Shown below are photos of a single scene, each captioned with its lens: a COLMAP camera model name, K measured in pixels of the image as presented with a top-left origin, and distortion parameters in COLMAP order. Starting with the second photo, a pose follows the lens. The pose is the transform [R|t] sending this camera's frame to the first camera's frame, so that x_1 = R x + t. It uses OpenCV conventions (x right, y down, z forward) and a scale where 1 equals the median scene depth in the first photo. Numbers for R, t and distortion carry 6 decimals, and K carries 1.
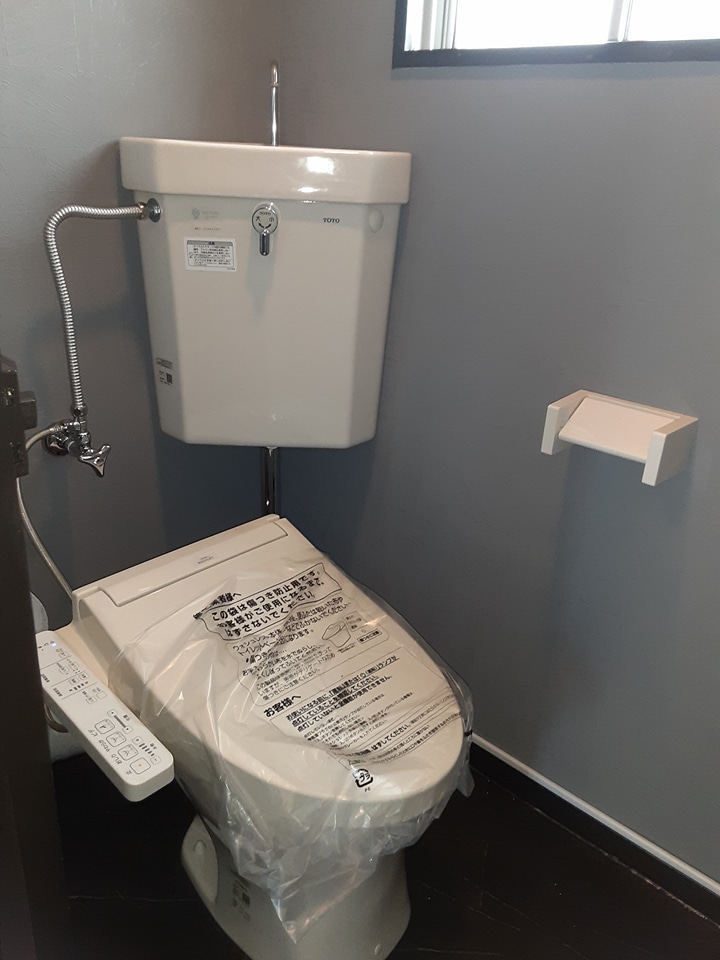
lens RADIAL K [[763.8, 0, 357.8], [0, 763.8, 473.0], [0, 0, 1]] dist [0.068197, -0.085821]
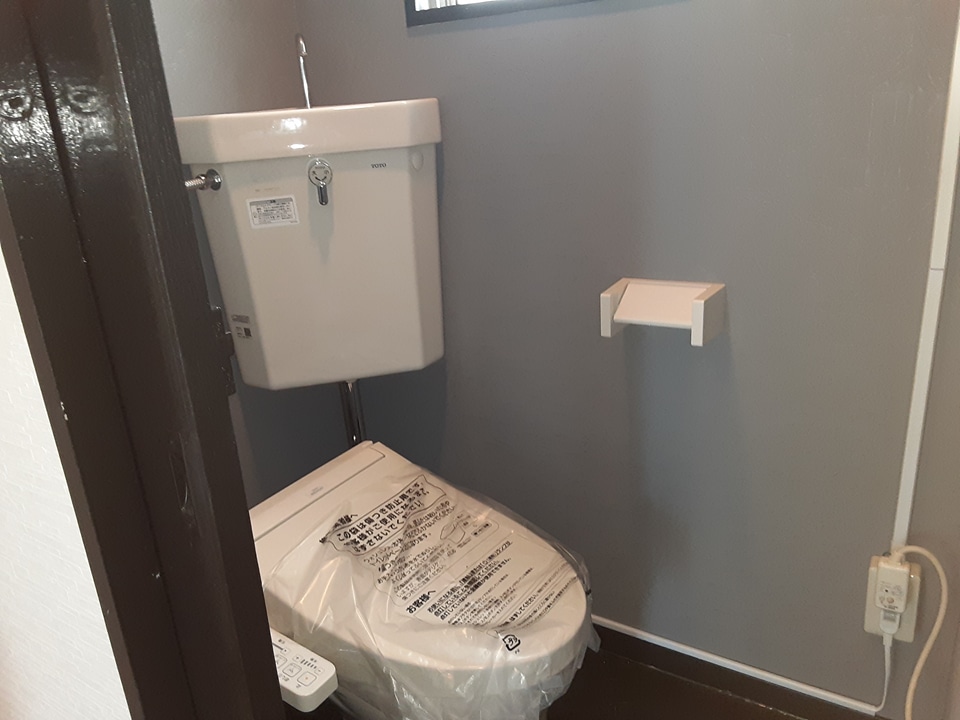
lens RADIAL K [[763.8, 0, 479.9], [0, 763.8, 366.5], [0, 0, 1]] dist [0.068197, -0.085821]
pose [[0.977086, -0.174165, 0.122351, -0.080052], [0.180894, 0.982420, -0.046144, 0.034810], [-0.112163, 0.067219, 0.991414, -0.098673]]
